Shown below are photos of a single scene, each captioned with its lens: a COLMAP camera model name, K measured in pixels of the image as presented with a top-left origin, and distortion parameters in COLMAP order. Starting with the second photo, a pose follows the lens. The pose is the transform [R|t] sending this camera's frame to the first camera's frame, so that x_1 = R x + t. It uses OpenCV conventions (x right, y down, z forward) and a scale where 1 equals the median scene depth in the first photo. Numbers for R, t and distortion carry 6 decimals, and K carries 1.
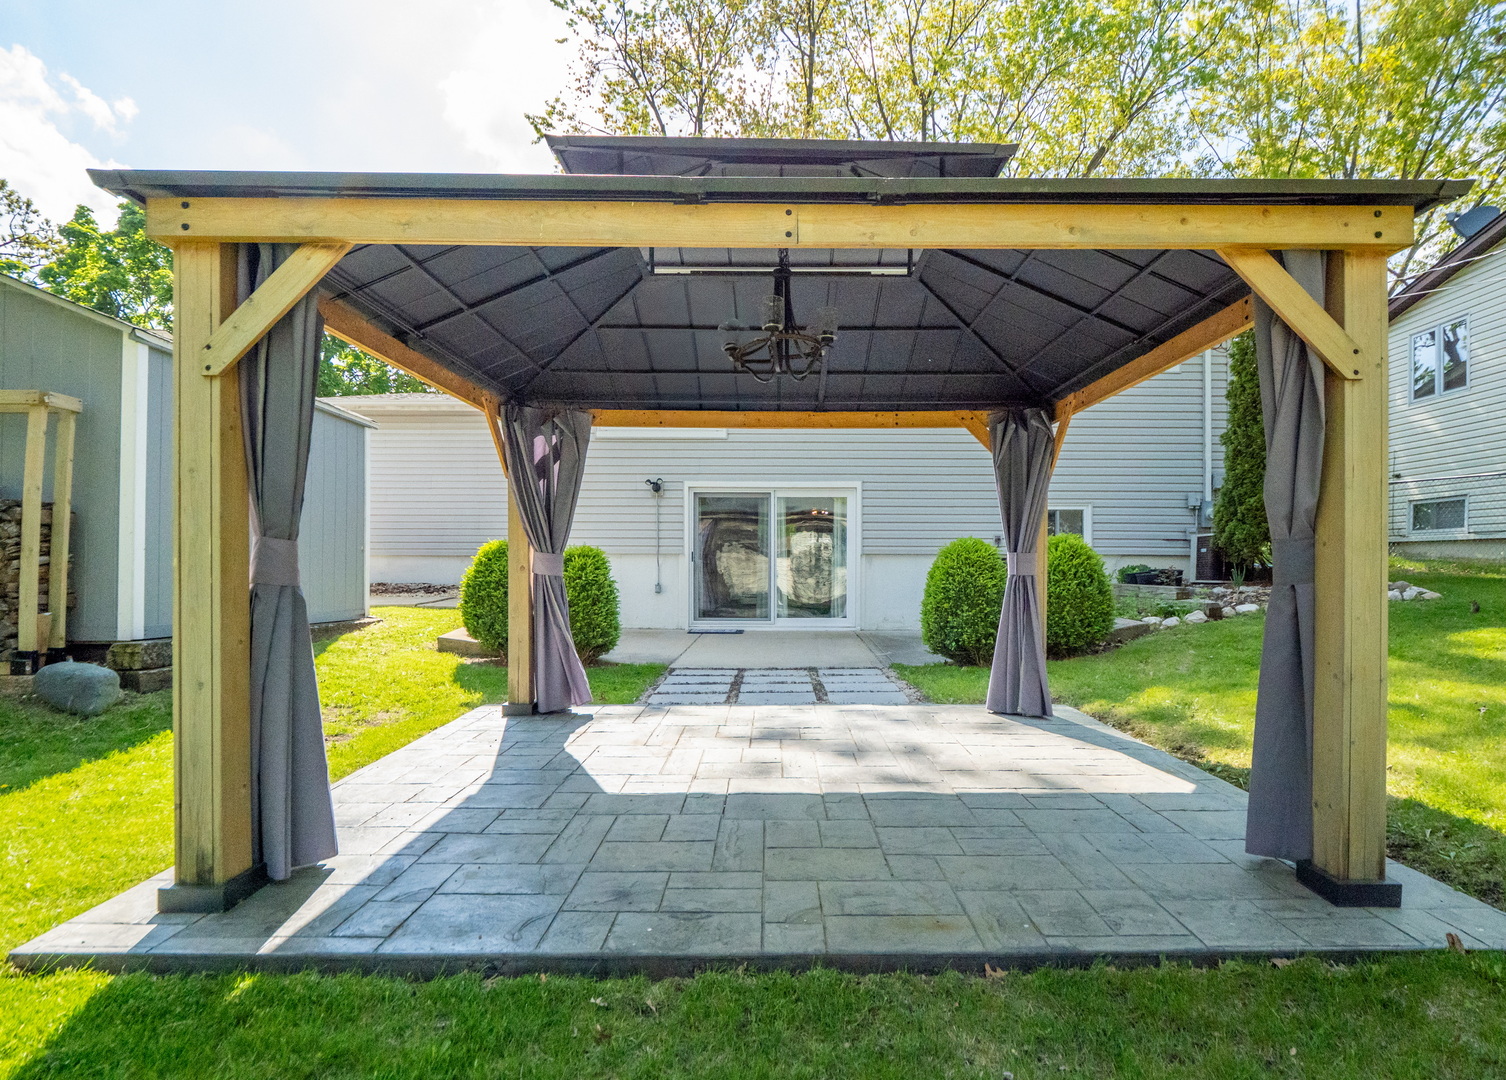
lens RADIAL K [[807.1, 0, 753.0], [0, 807.1, 540.0], [0, 0, 1]] dist [-0.000360, -0.000093]
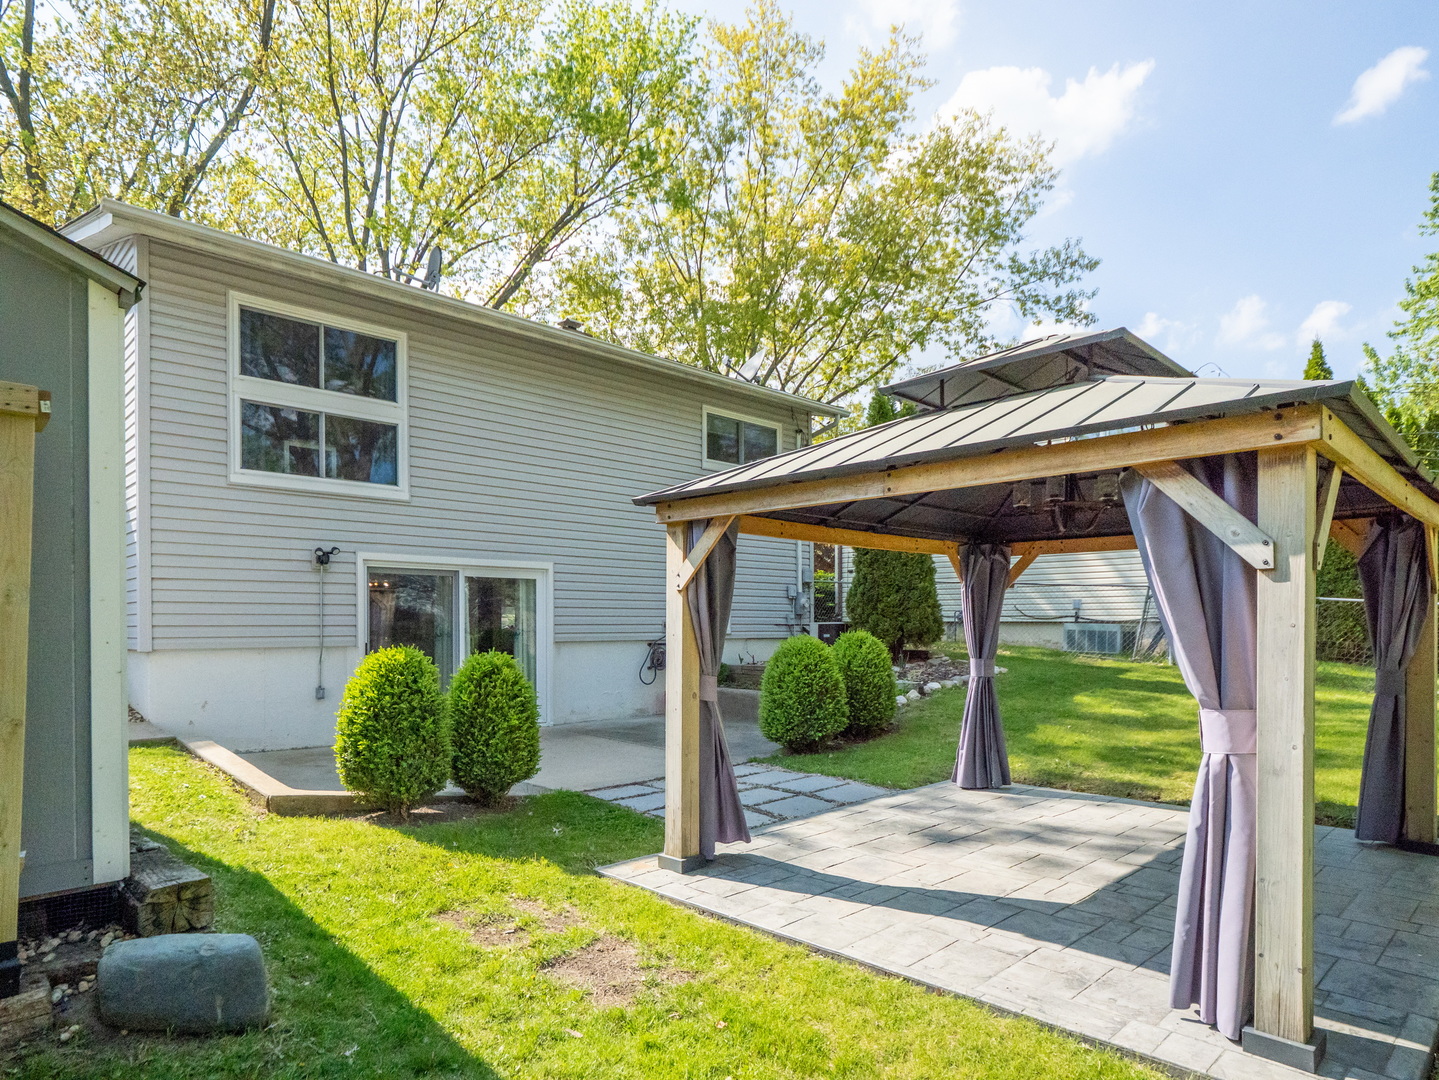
lens RADIAL K [[884.2, 0, 719.5], [0, 884.2, 540.0], [0, 0, 1]] dist [-0.000923, -0.000305]
pose [[0.714055, 0.063212, 0.697230, -0.433435], [-0.013759, 0.996990, -0.076298, -0.024205], [-0.699955, 0.044888, 0.712775, 0.148210]]
